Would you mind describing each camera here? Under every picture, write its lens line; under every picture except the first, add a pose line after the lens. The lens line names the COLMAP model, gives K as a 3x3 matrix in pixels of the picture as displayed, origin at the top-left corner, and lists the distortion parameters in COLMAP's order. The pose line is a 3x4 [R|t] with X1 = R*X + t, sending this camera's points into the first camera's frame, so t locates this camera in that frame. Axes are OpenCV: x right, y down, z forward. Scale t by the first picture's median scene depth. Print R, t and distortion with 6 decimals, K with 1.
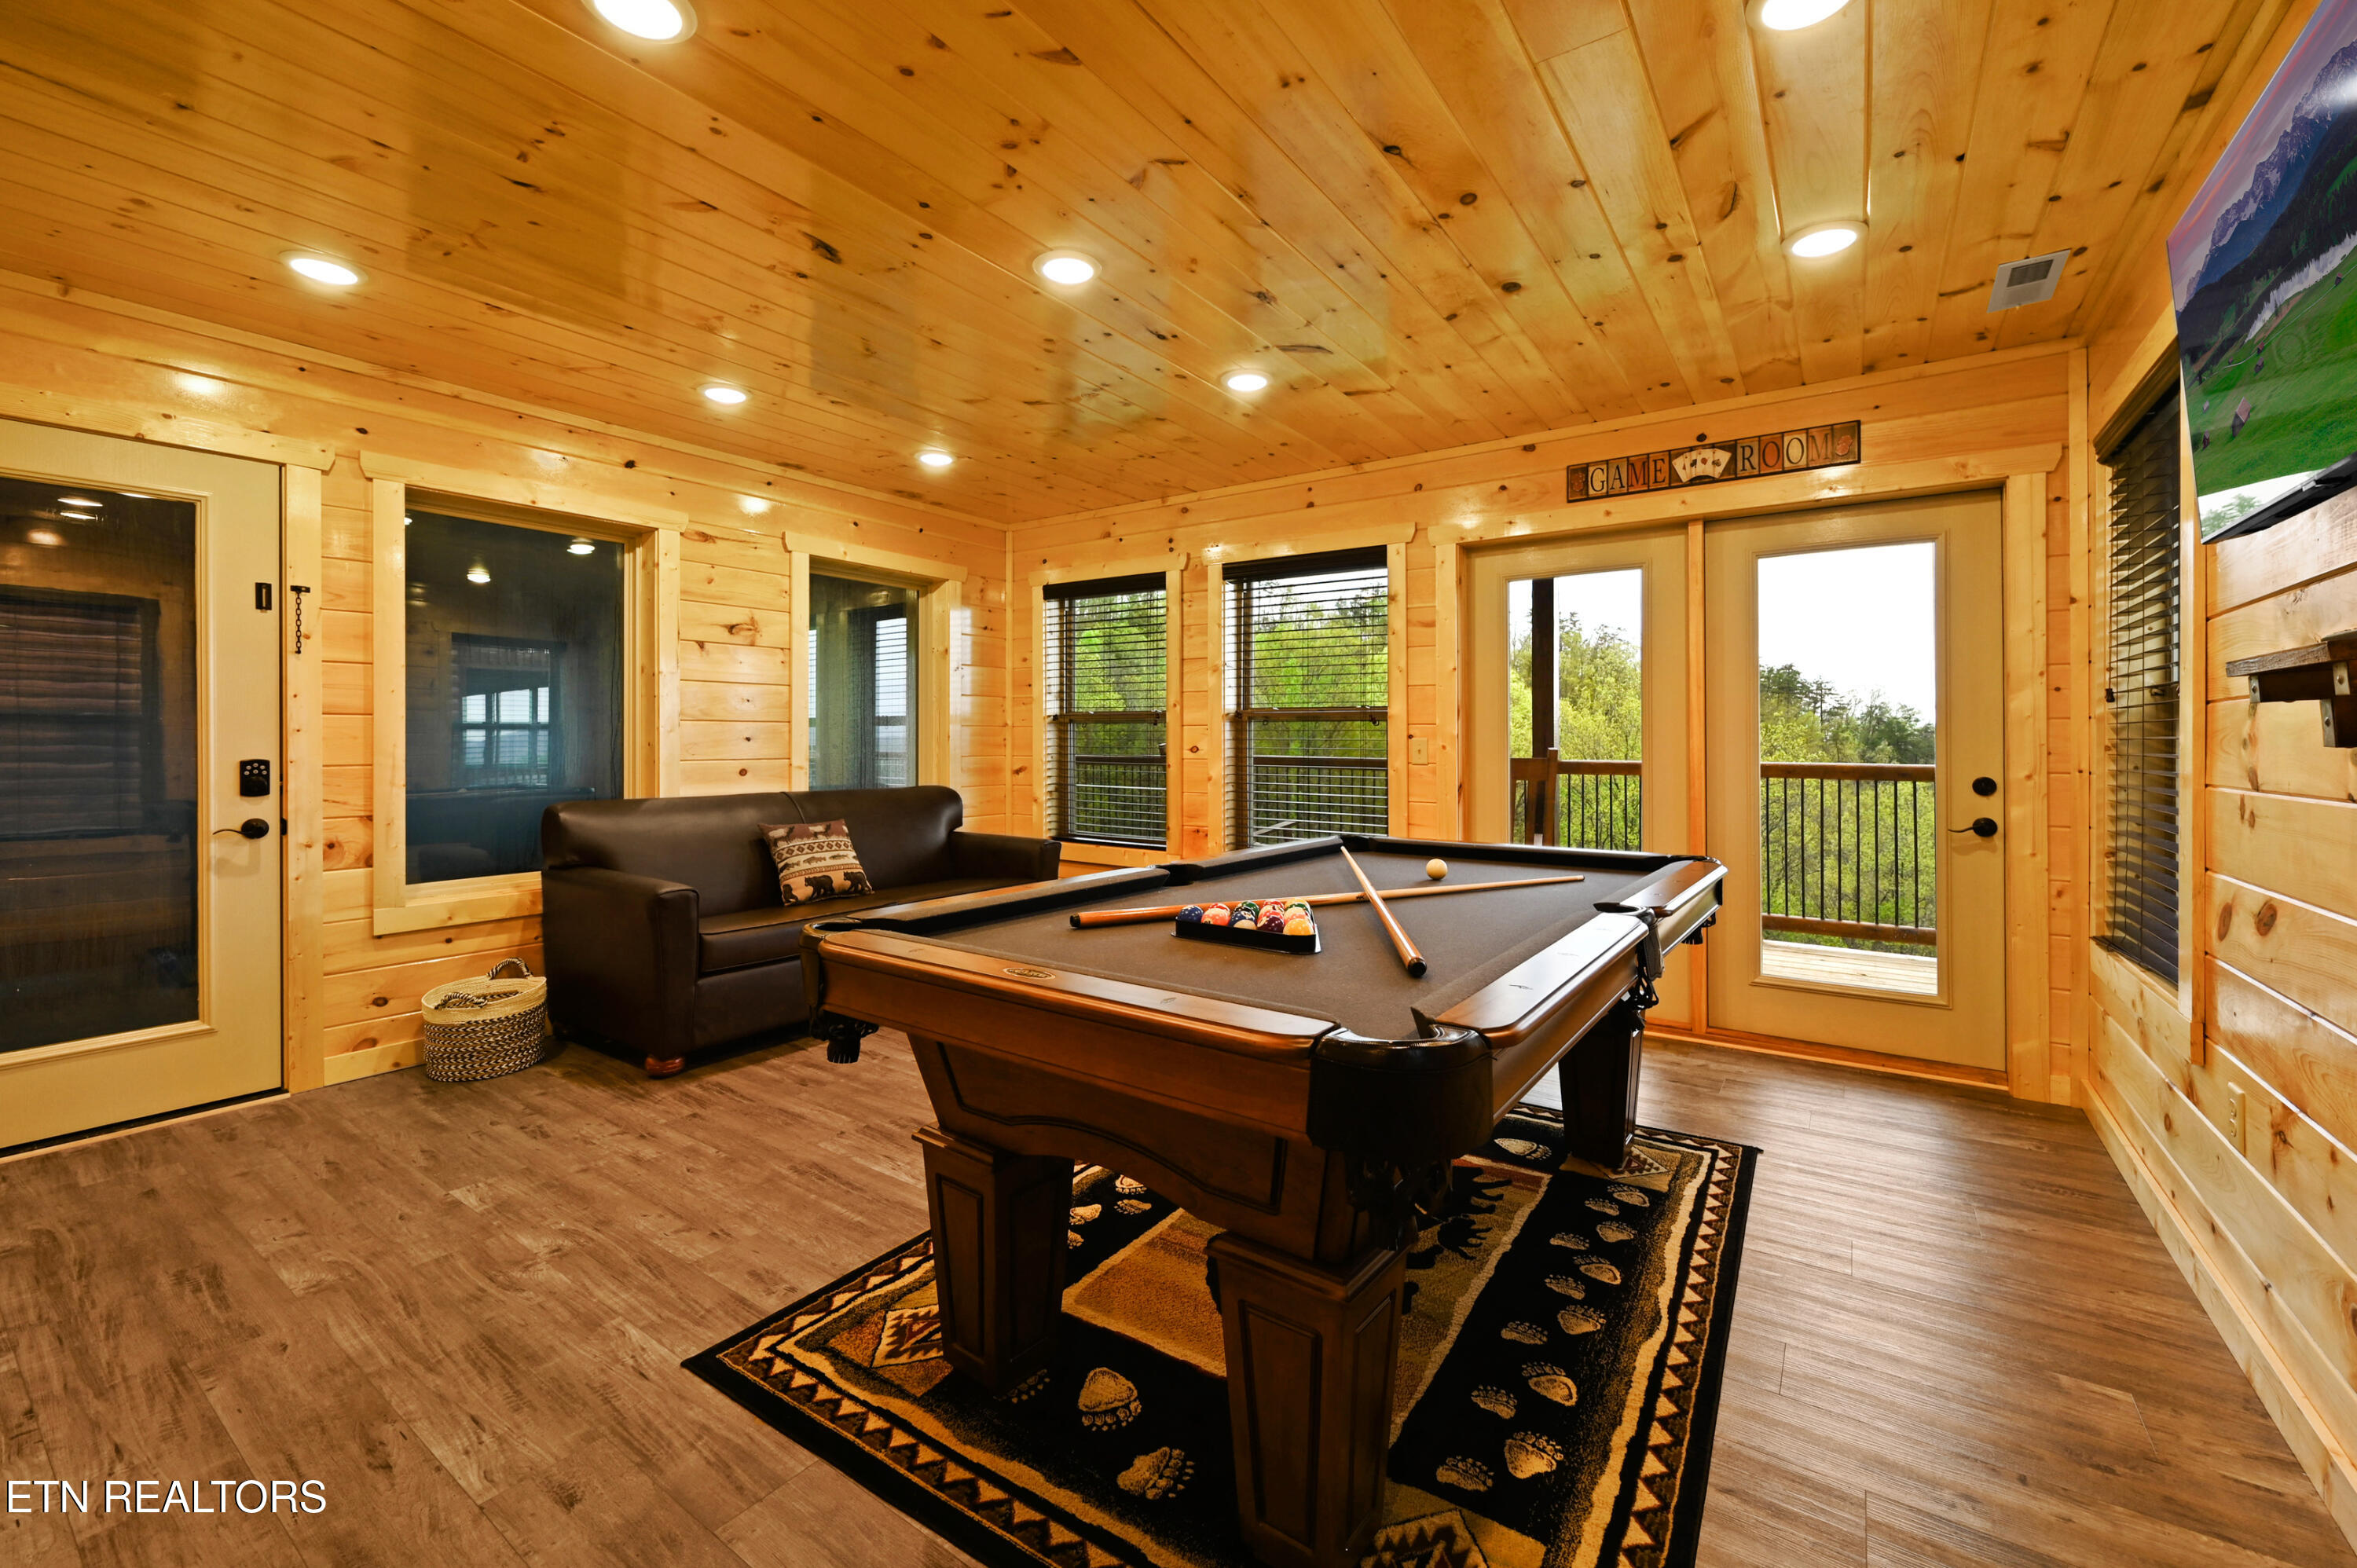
lens RADIAL K [[962.0, 0, 1170.0], [0, 962.0, 763.8], [0, 0, 1]] dist [0.000174, -0.000092]
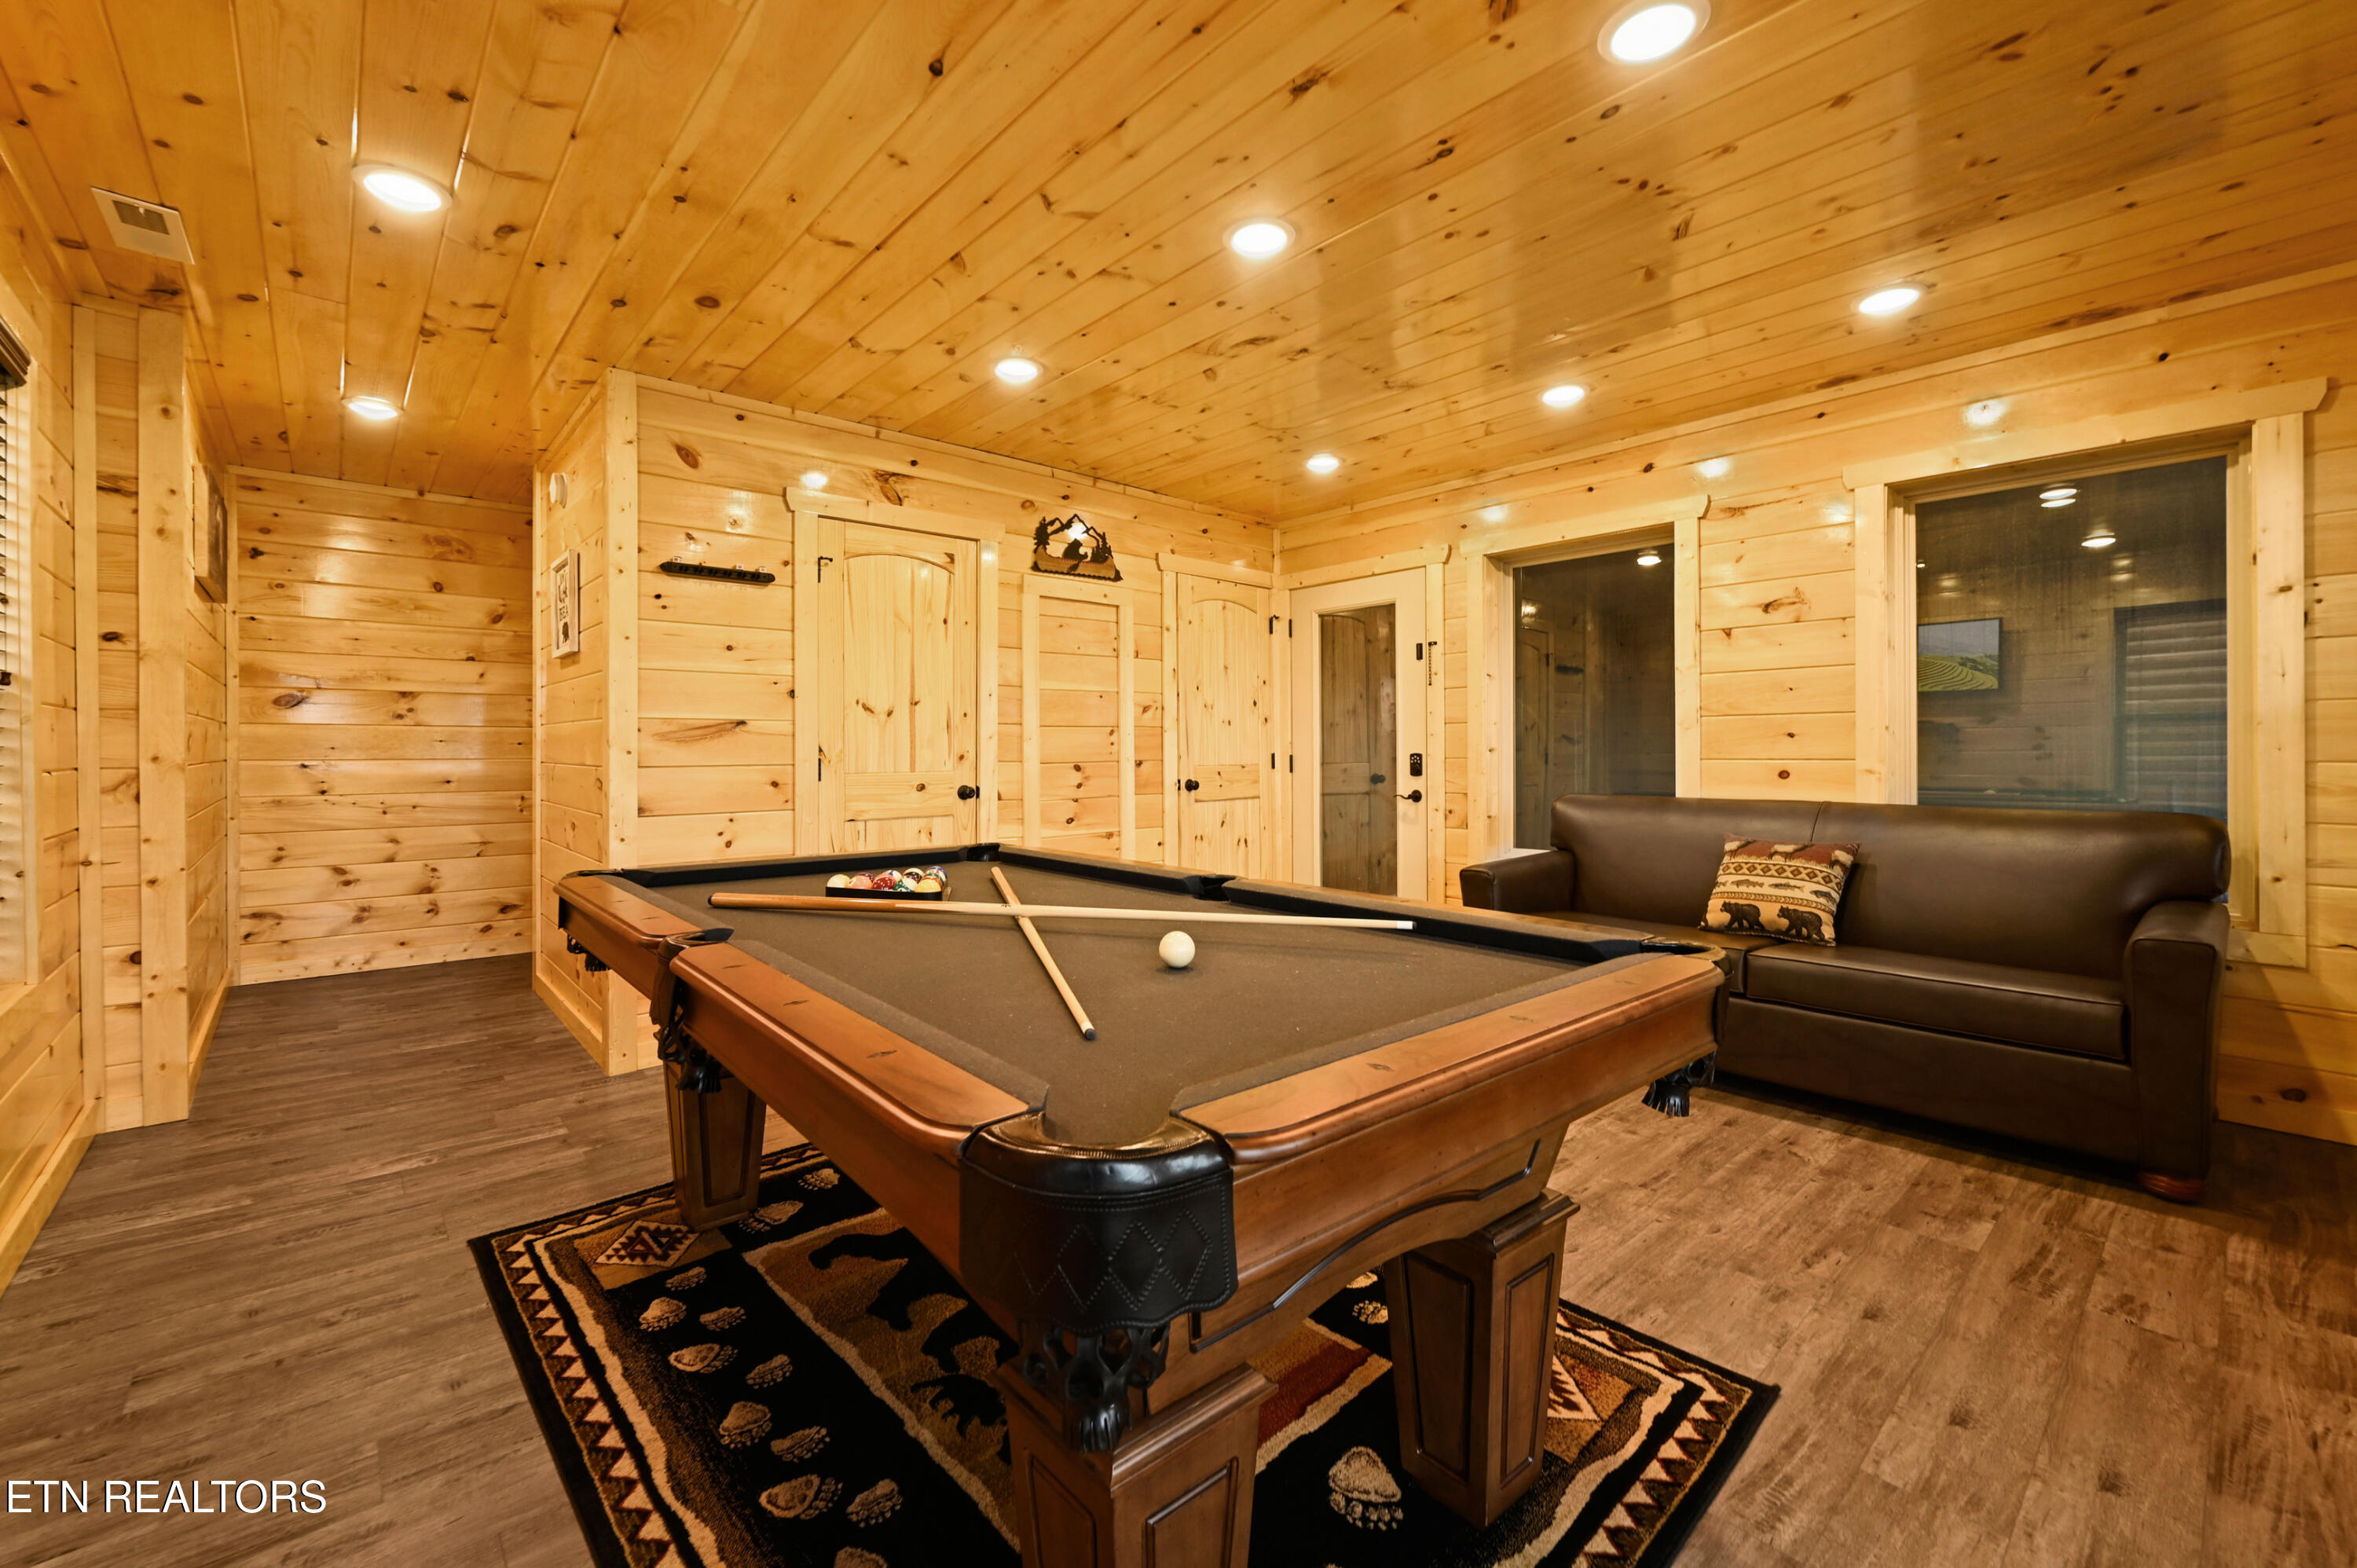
lens RADIAL K [[962.0, 0, 1170.0], [0, 962.0, 763.8], [0, 0, 1]] dist [0.000174, -0.000092]
pose [[-0.227065, 0.014745, -0.973768, 1.055224], [-0.017832, 0.999655, 0.019295, -0.015539], [0.973716, 0.021746, -0.226724, 1.412698]]
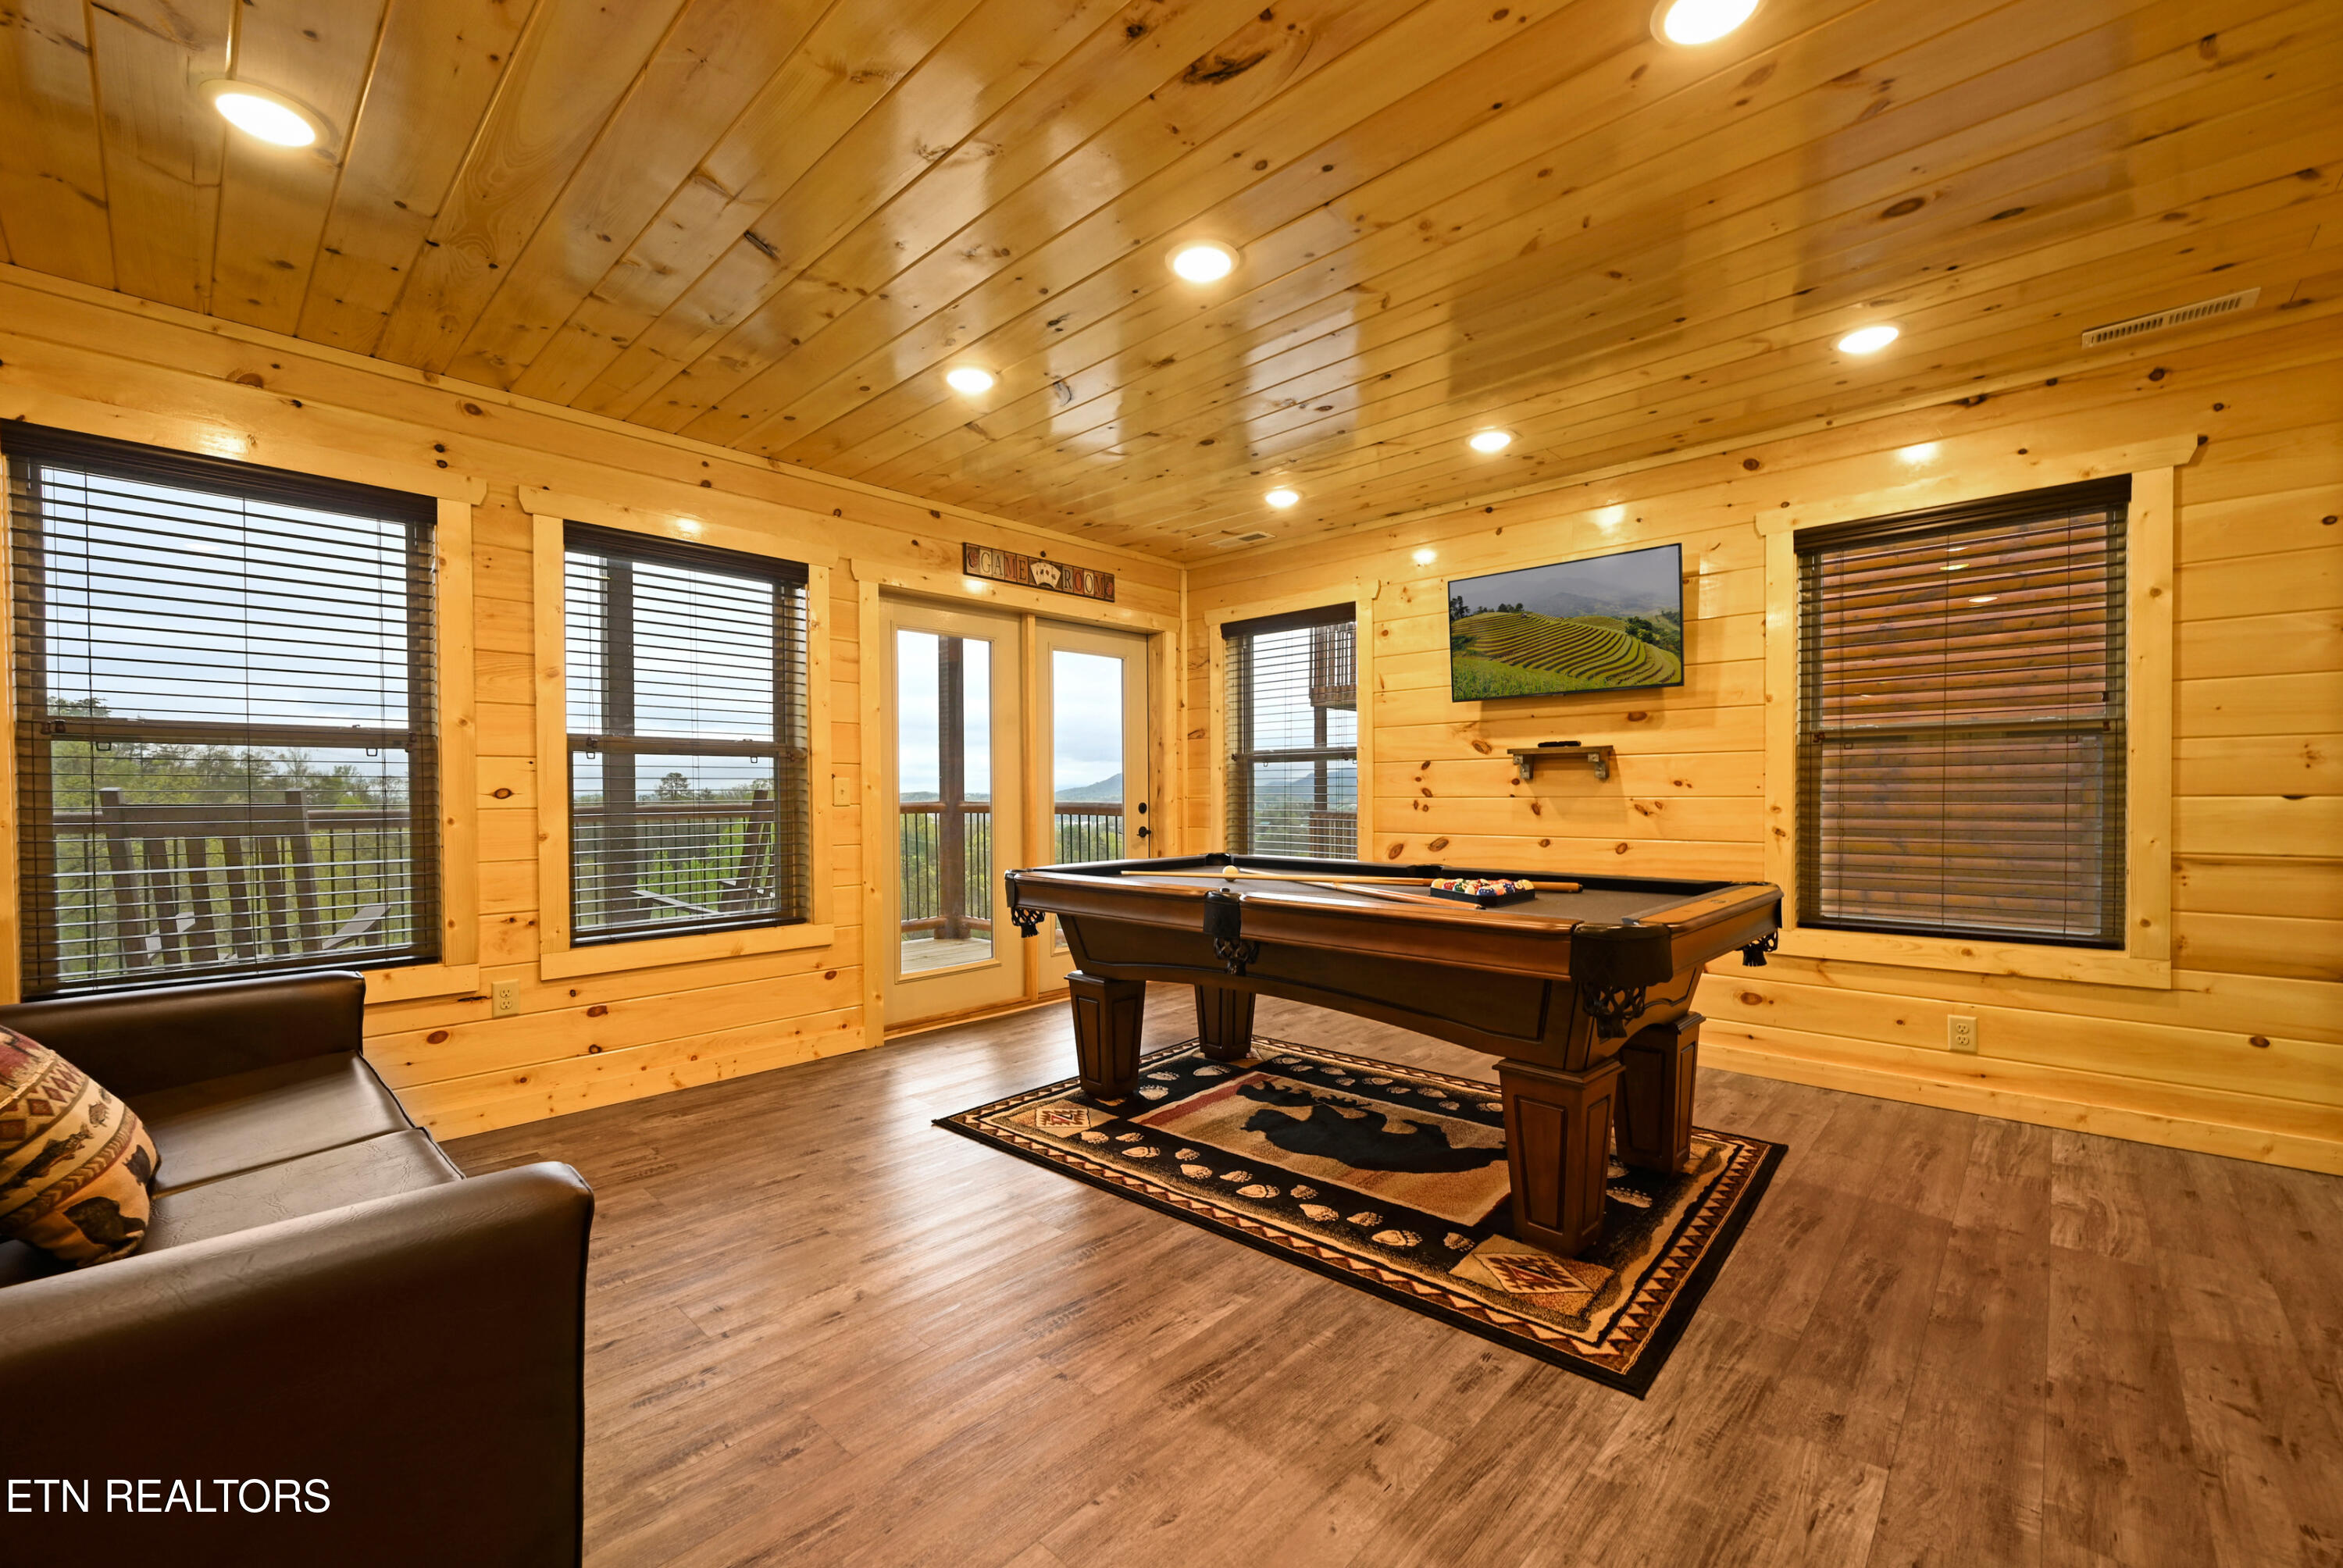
lens RADIAL K [[947.5, 0, 1161.0], [0, 947.5, 827.9], [0, 0, 1]] dist [-0.000473, 0.000579]
pose [[0.141079, -0.042268, 0.989096, -1.289434], [0.029392, 0.998827, 0.038492, -0.007744], [-0.989562, 0.023641, 0.142156, 1.141081]]
